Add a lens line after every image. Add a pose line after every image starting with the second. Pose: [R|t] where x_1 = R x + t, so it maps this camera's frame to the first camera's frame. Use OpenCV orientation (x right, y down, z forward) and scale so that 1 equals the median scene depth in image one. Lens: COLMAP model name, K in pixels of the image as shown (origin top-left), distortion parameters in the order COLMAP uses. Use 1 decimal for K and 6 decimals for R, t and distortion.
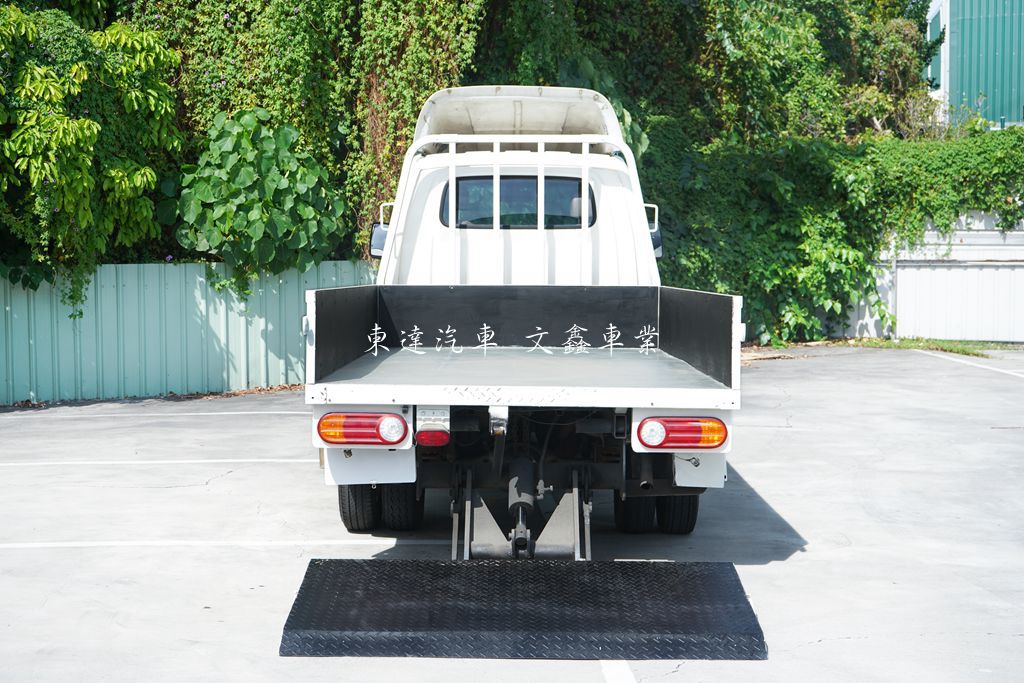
lens RADIAL K [[1501.0, 0, 526.5], [0, 1501.0, 338.1], [0, 0, 1]] dist [0.033716, -0.442846]
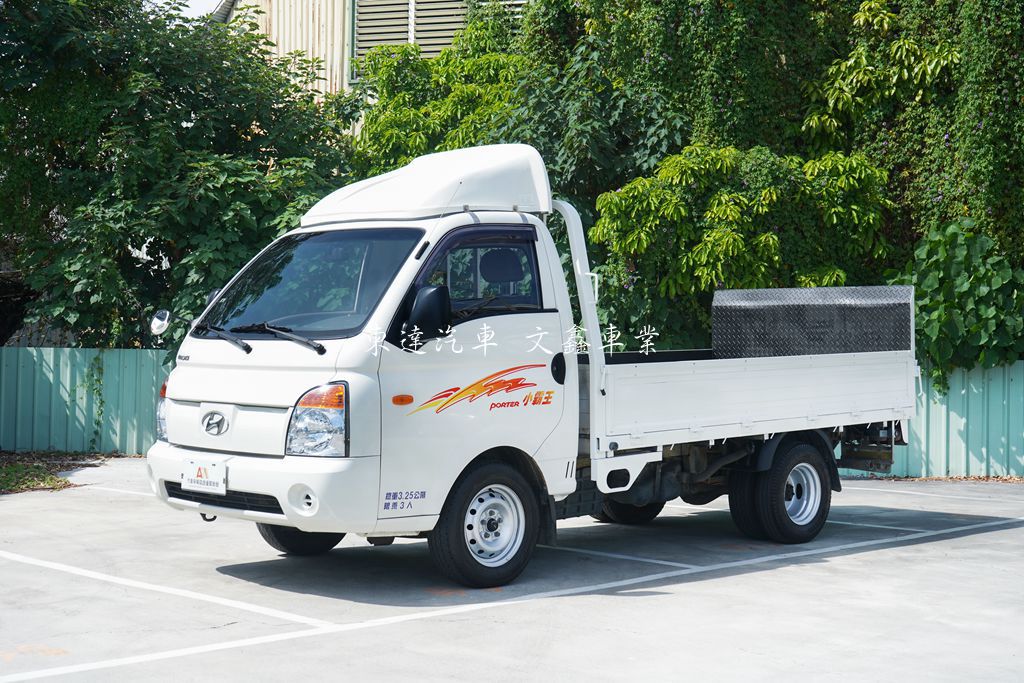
lens RADIAL K [[1457.7, 0, 512.0], [0, 1457.7, 341.5], [0, 0, 1]] dist [-0.012776, -0.019797]
pose [[0.688132, 0.001610, -0.725583, 0.353933], [-0.064064, 0.996227, -0.058547, 0.017703], [0.722752, 0.086772, 0.685639, 0.052181]]
